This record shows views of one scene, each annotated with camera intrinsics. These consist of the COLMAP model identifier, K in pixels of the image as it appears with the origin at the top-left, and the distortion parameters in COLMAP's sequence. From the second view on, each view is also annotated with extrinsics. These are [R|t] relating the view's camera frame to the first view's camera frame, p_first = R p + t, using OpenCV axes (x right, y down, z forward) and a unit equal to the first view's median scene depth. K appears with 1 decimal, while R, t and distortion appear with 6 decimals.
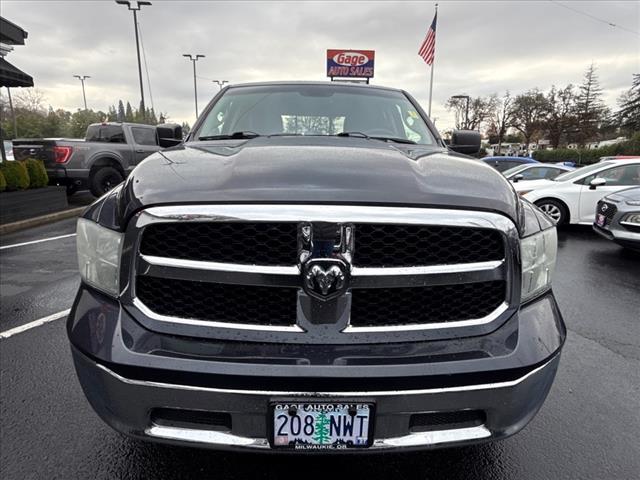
lens RADIAL K [[367.2, 0, 320.0], [0, 367.2, 240.0], [0, 0, 1]] dist [0.000149, -0.000530]
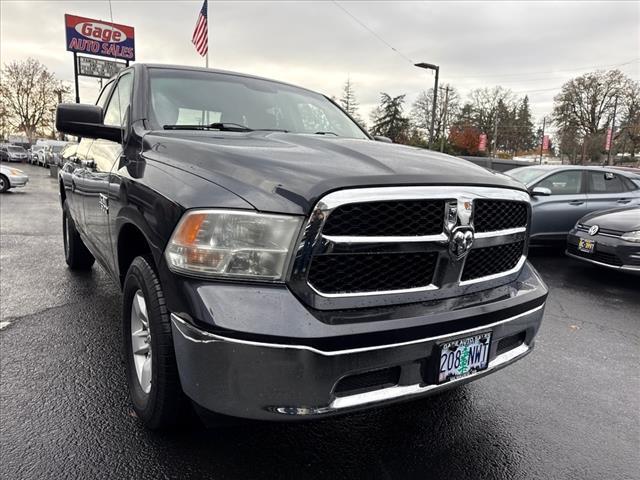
lens RADIAL K [[453.3, 0, 320.0], [0, 453.3, 240.0], [0, 0, 1]] dist [0.050976, -0.068884]
pose [[0.845508, -0.060129, 0.530567, -0.647056], [0.090706, 0.995372, -0.031743, 0.052162], [-0.526203, 0.074964, 0.847049, -0.061633]]
